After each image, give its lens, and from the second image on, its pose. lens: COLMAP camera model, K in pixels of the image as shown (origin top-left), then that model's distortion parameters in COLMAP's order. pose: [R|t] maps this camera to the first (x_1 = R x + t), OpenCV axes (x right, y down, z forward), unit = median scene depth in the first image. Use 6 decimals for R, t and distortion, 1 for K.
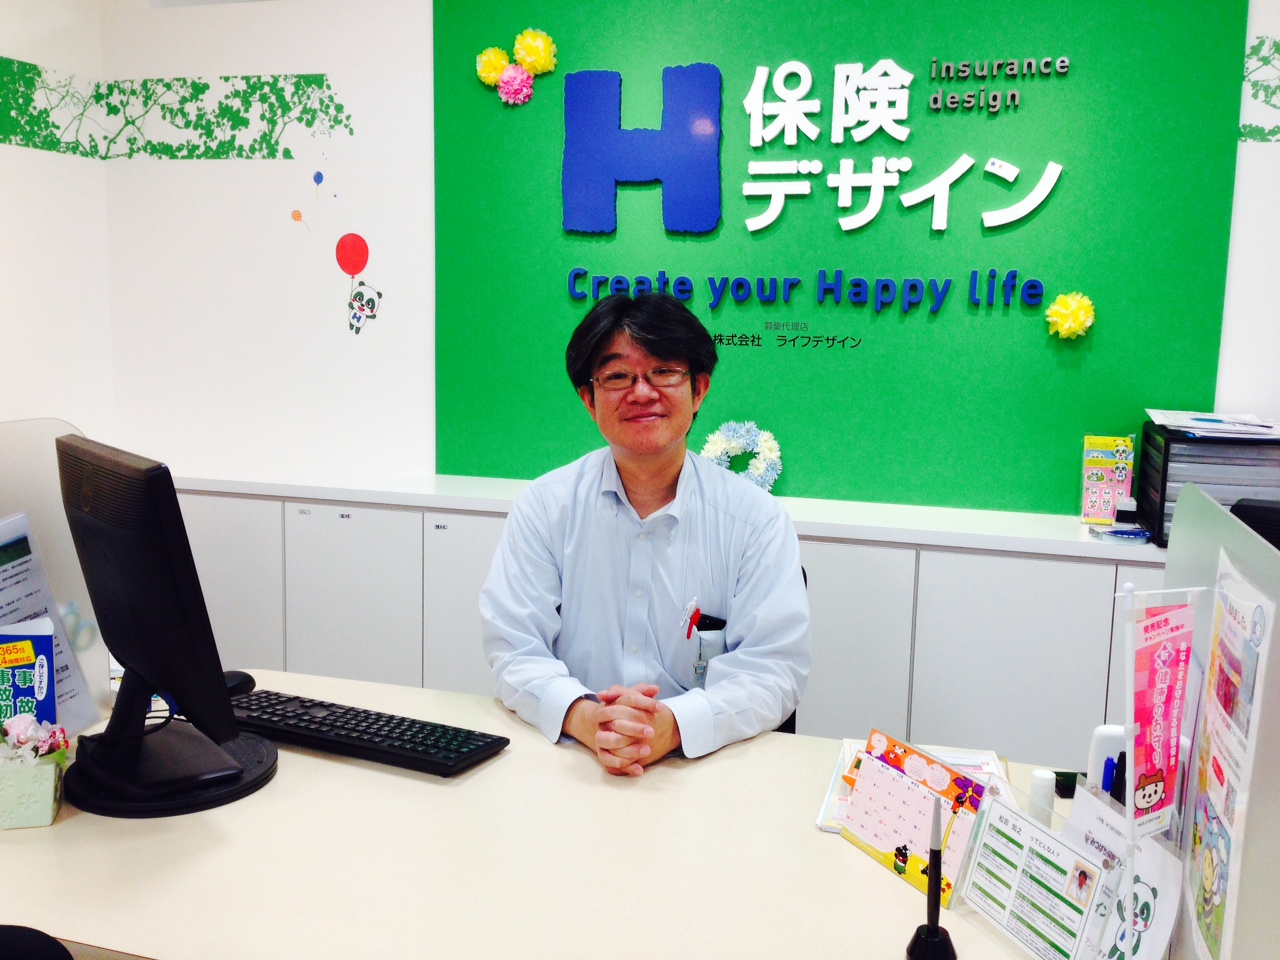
lens RADIAL K [[1191.9, 0, 640.0], [0, 1191.9, 480.0], [0, 0, 1]] dist [0.119889, -0.217887]
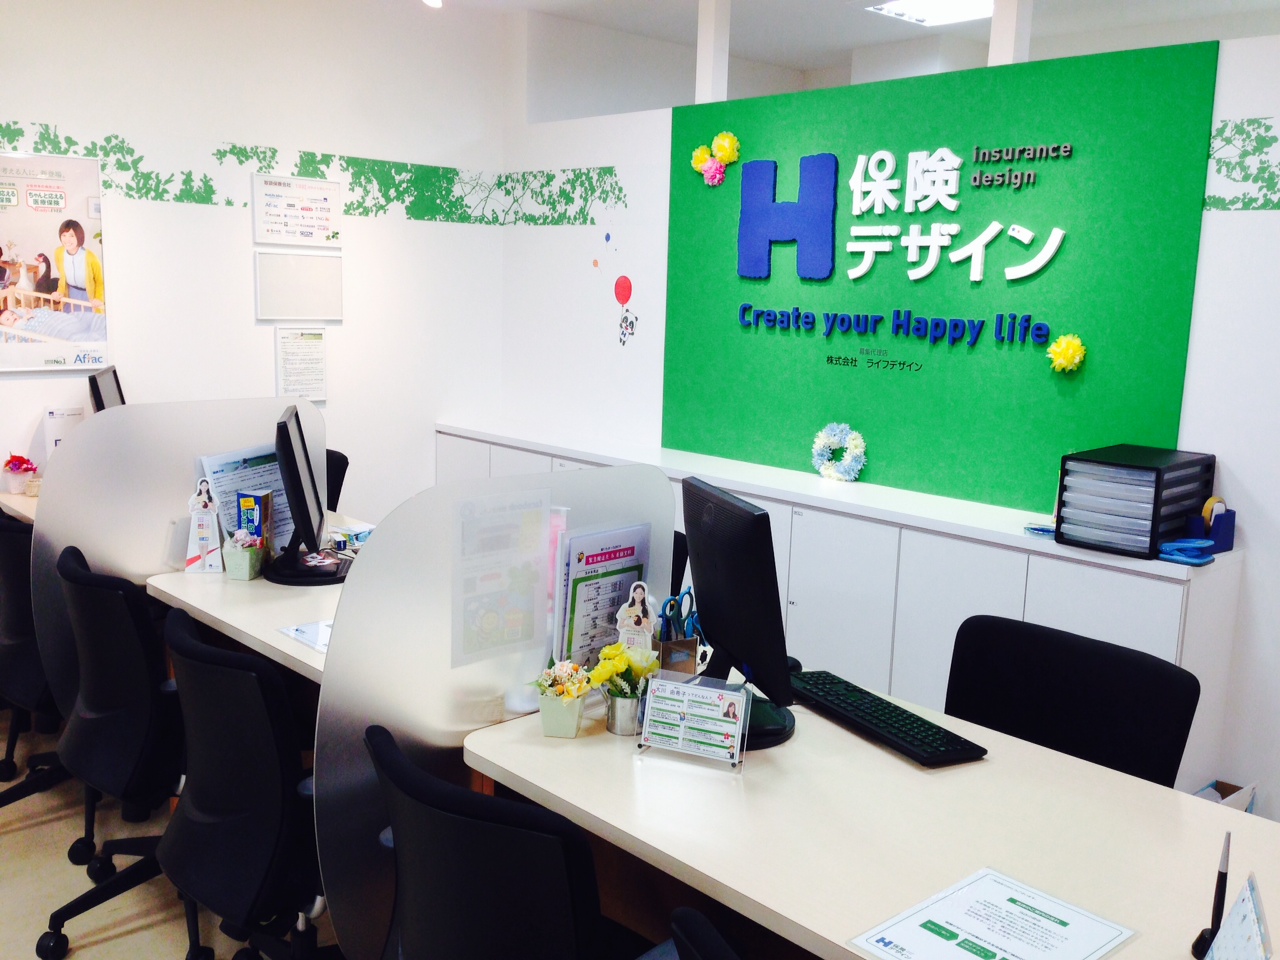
lens RADIAL K [[1191.9, 0, 640.0], [0, 1191.9, 480.0], [0, 0, 1]] dist [0.119889, -0.217887]
pose [[0.862585, 0.089361, -0.497957, 0.571666], [-0.082574, 0.995946, 0.035688, -0.015798], [0.499128, 0.010334, 0.866467, -0.255151]]
